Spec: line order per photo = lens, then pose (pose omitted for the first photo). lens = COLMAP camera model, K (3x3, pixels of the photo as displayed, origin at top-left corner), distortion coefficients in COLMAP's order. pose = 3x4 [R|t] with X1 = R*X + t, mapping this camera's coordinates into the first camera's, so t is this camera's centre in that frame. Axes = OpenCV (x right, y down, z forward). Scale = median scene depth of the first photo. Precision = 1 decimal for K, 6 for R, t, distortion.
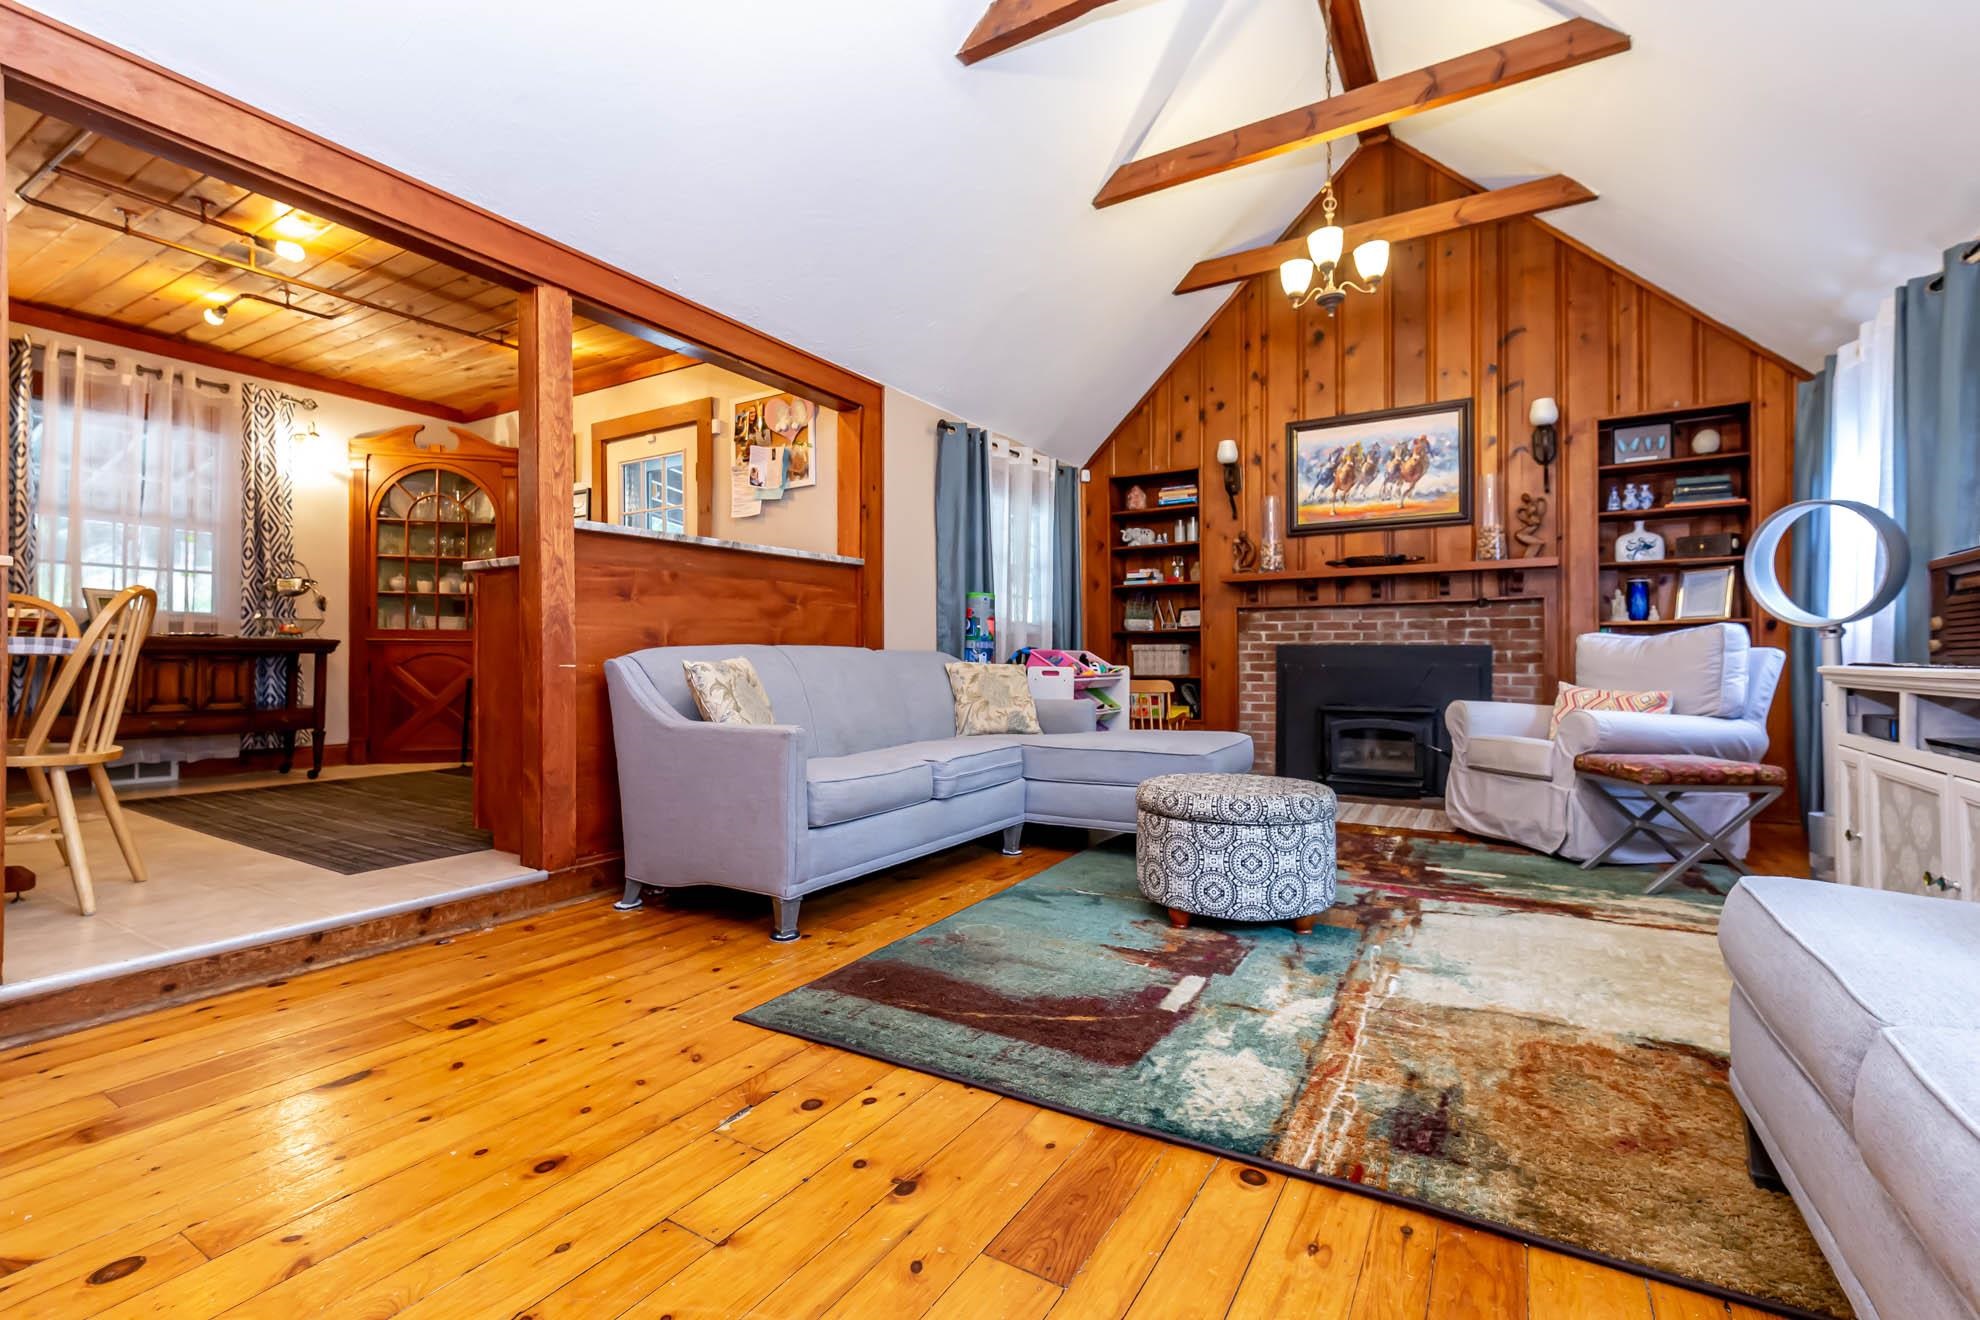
lens RADIAL K [[859.1, 0, 1007.0], [0, 859.1, 658.0], [0, 0, 1]] dist [0.007297, -0.001043]
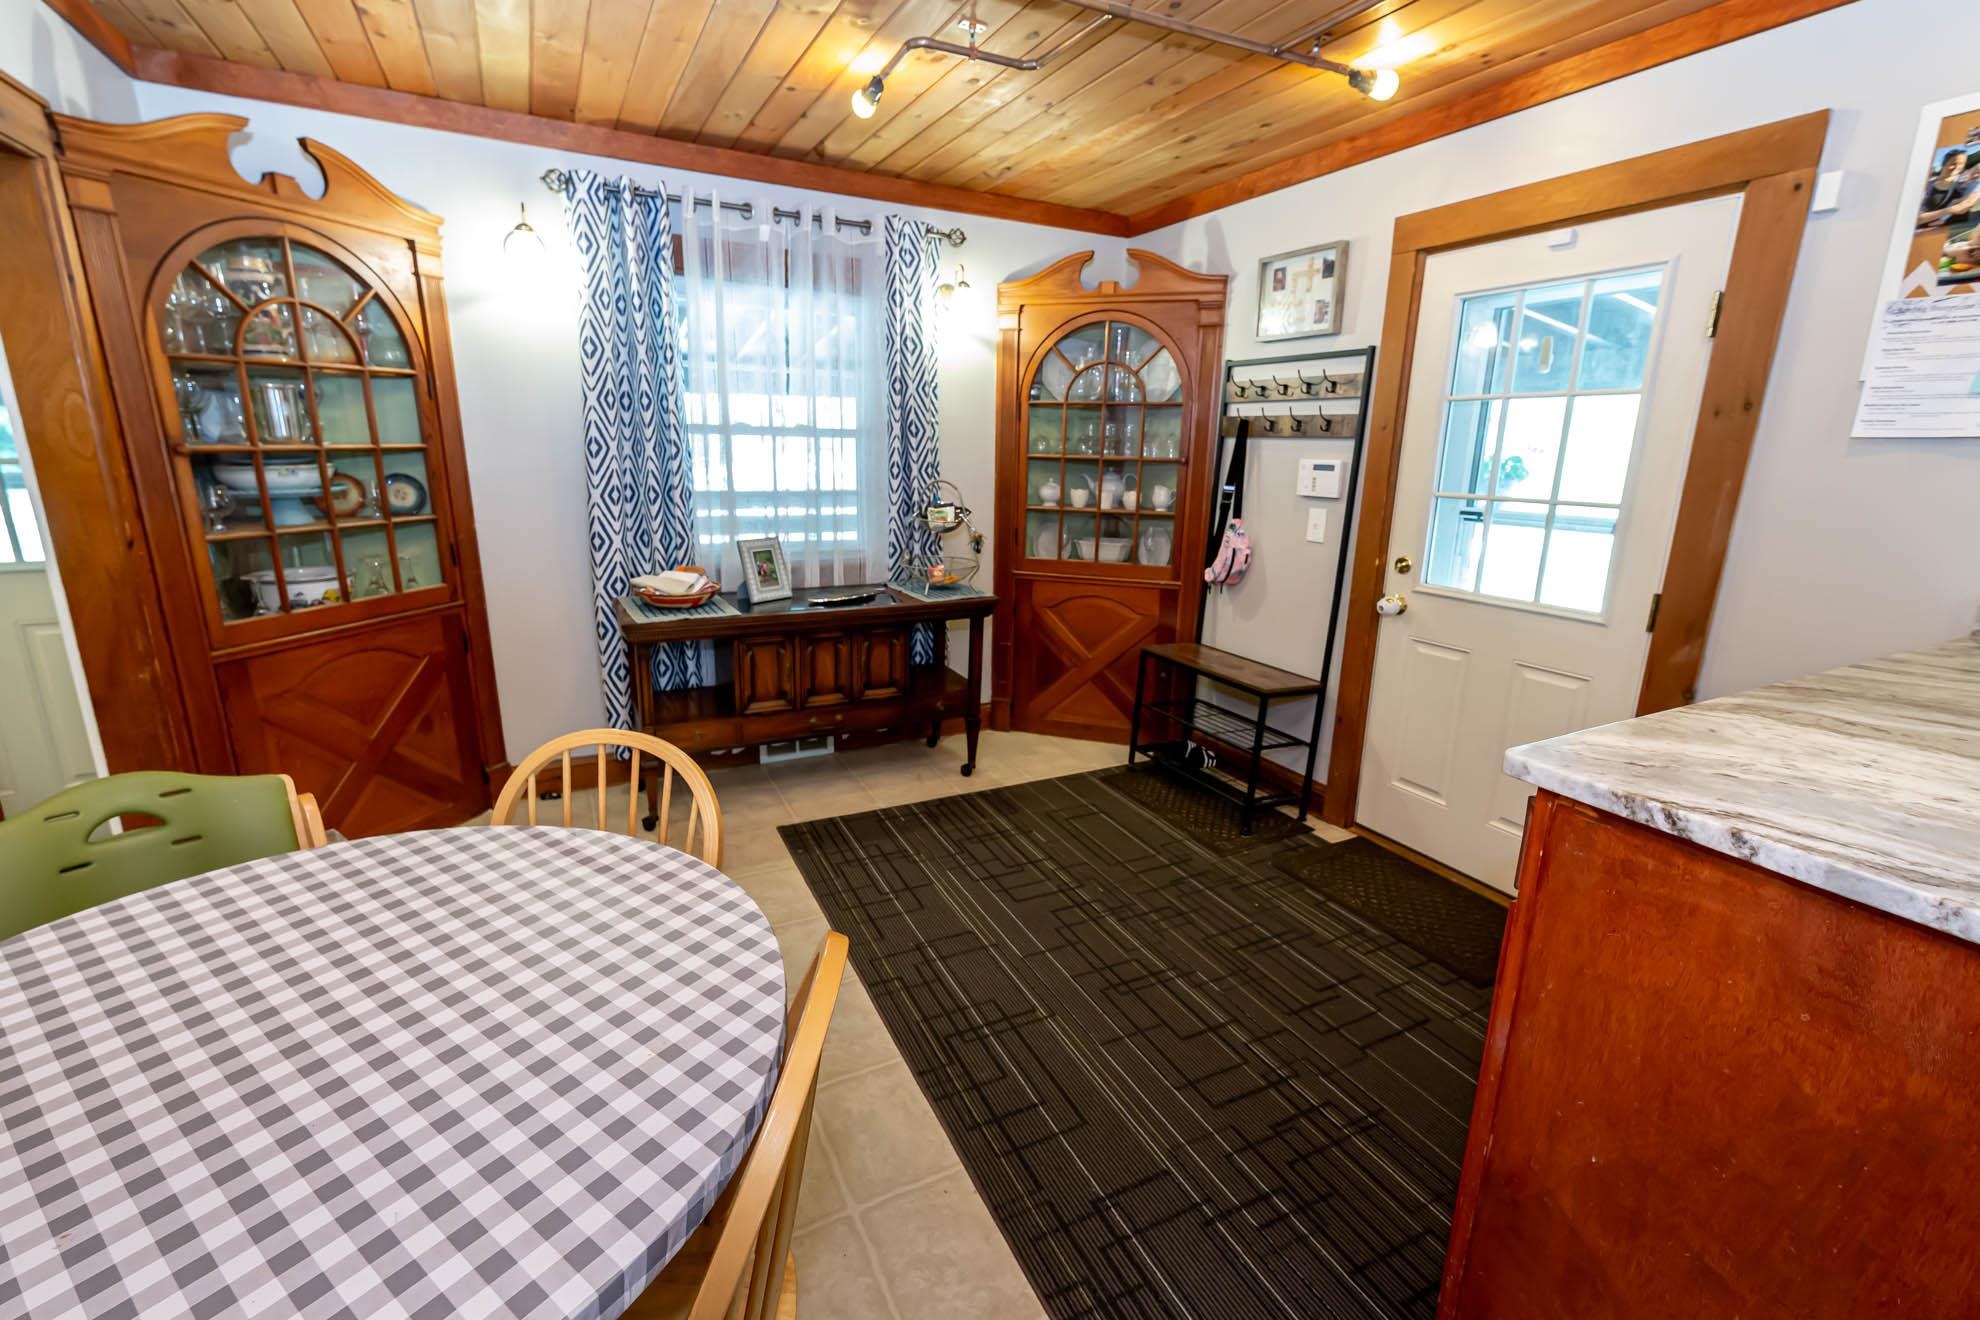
lens RADIAL K [[859.1, 0, 1001.4], [0, 859.1, 654.8], [0, 0, 1]] dist [0.007297, -0.001043]
pose [[0.852380, 0.138673, -0.504201, -0.412725], [-0.014347, 0.970035, 0.242541, -0.147073], [0.522726, -0.199503, 0.828828, 0.411854]]
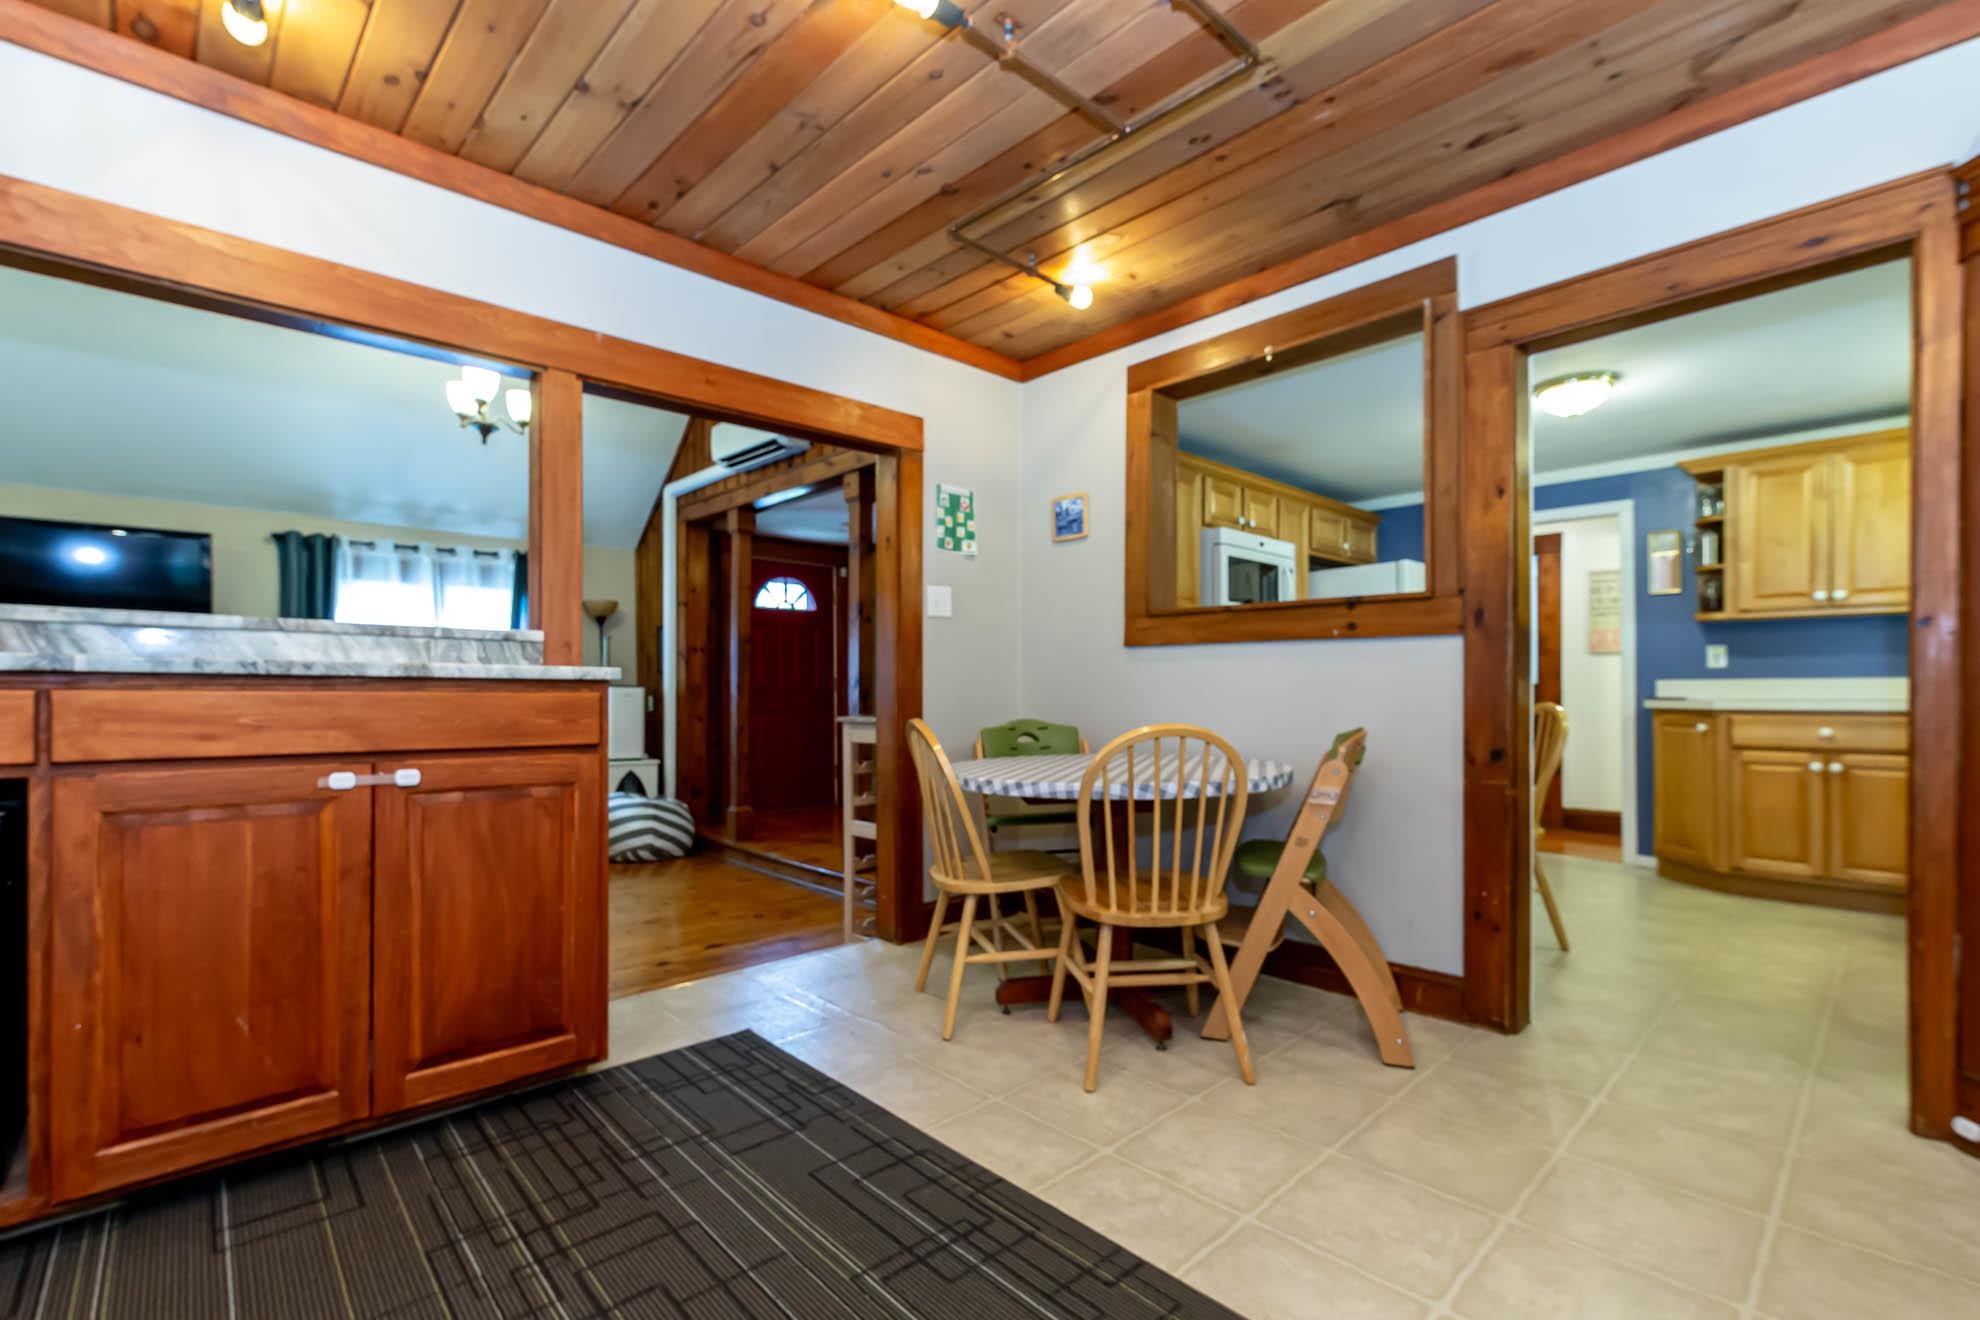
lens RADIAL K [[859.1, 0, 992.3], [0, 859.1, 692.5], [0, 0, 1]] dist [0.007297, -0.001043]
pose [[-0.962235, -0.002772, 0.272208, -0.701630], [-0.001753, 0.999991, 0.003984, -0.064312], [-0.272216, 0.003356, -0.962230, 1.002493]]
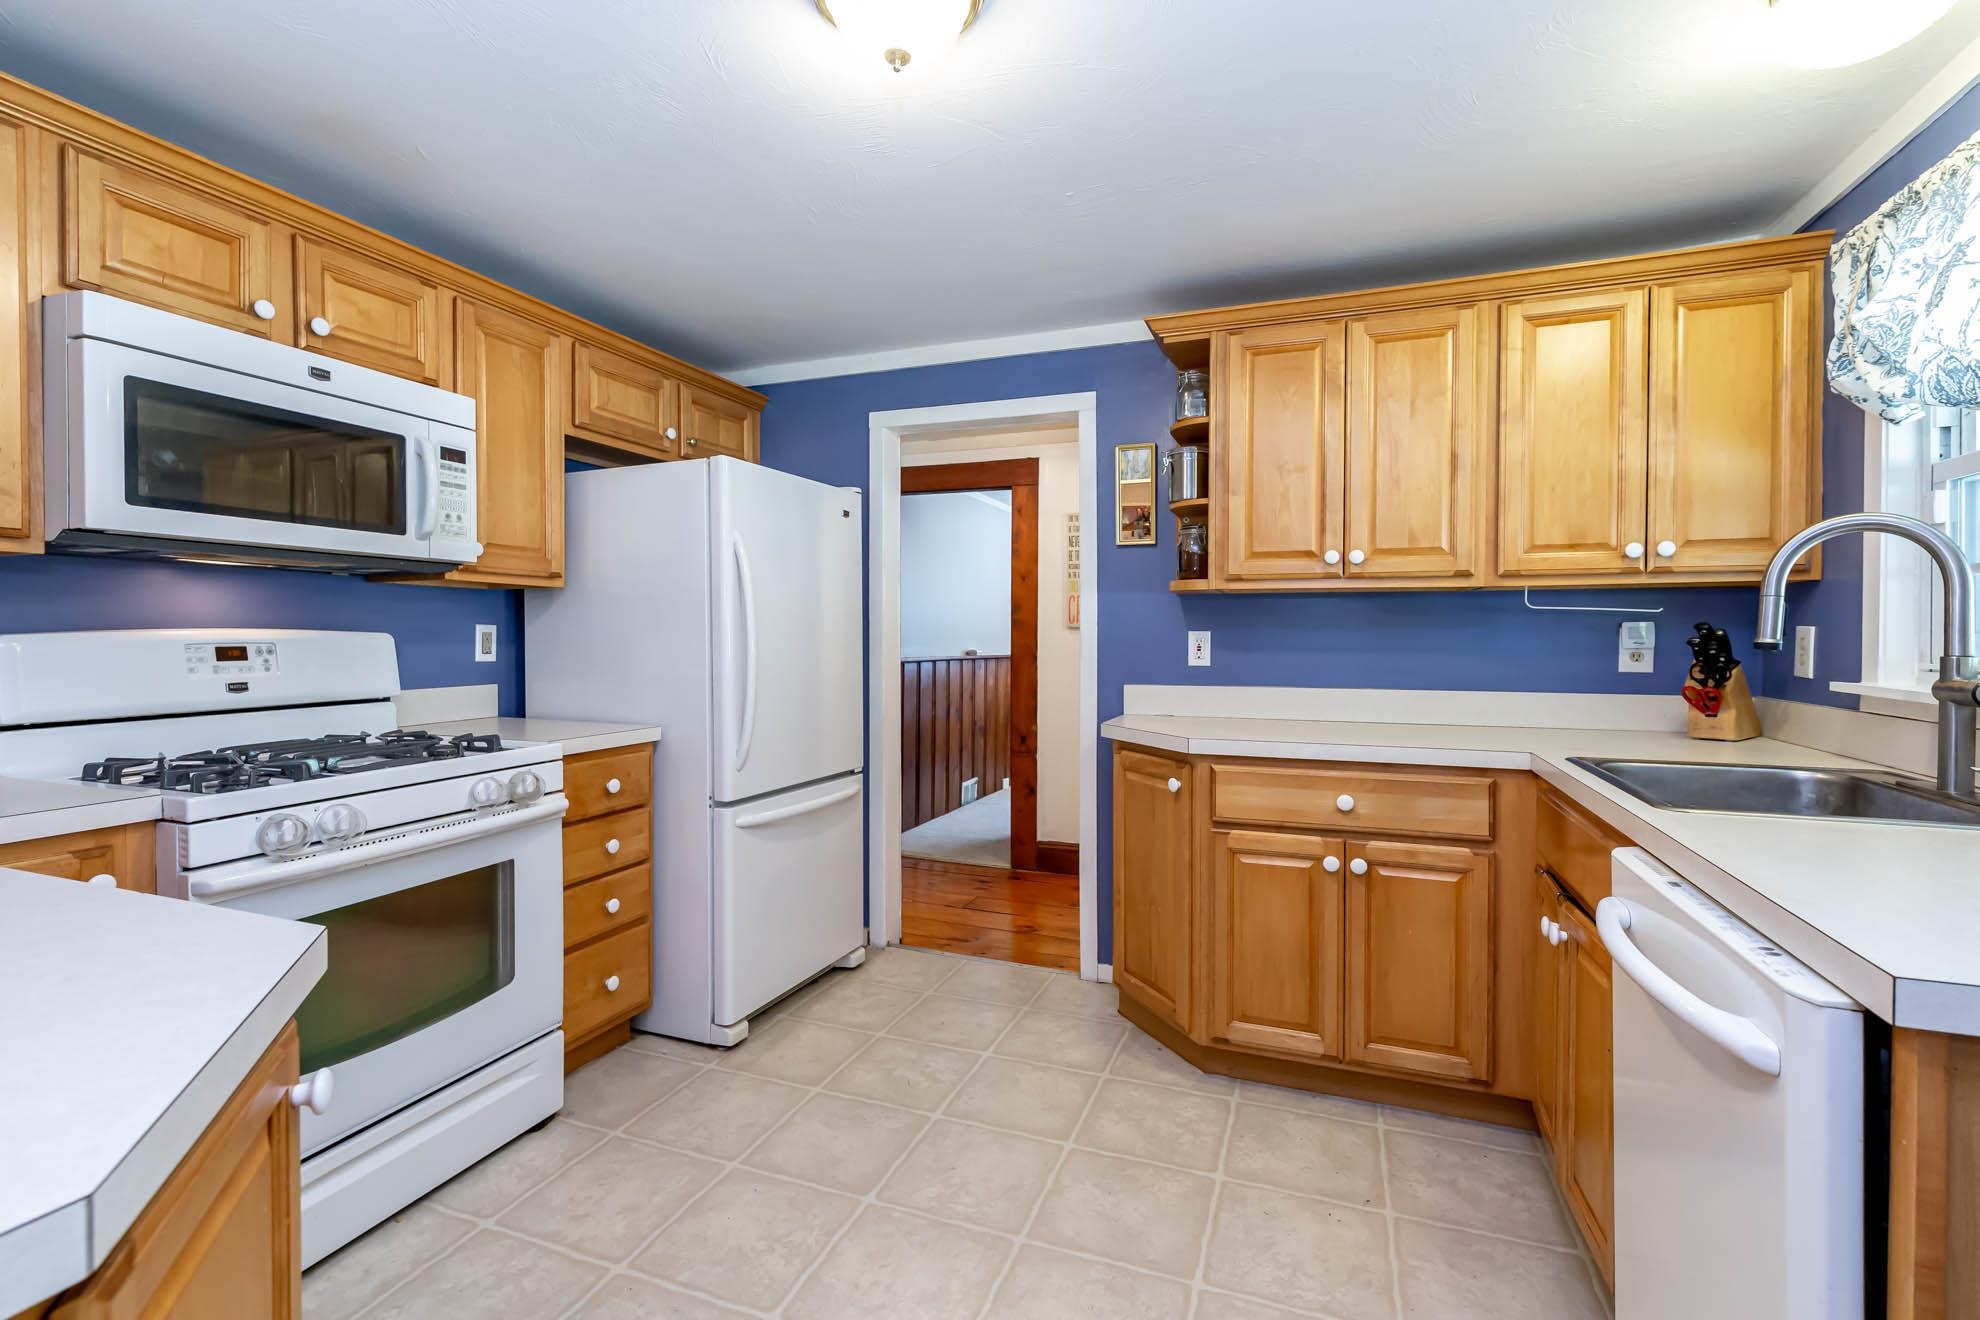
lens RADIAL K [[859.1, 0, 996.6], [0, 859.1, 647.4], [0, 0, 1]] dist [0.007297, -0.001043]
pose [[-0.985516, -0.004728, -0.169517, -0.943370], [-0.007743, 0.999823, 0.017129, -0.106762], [0.169406, 0.018194, -0.985378, 0.491718]]
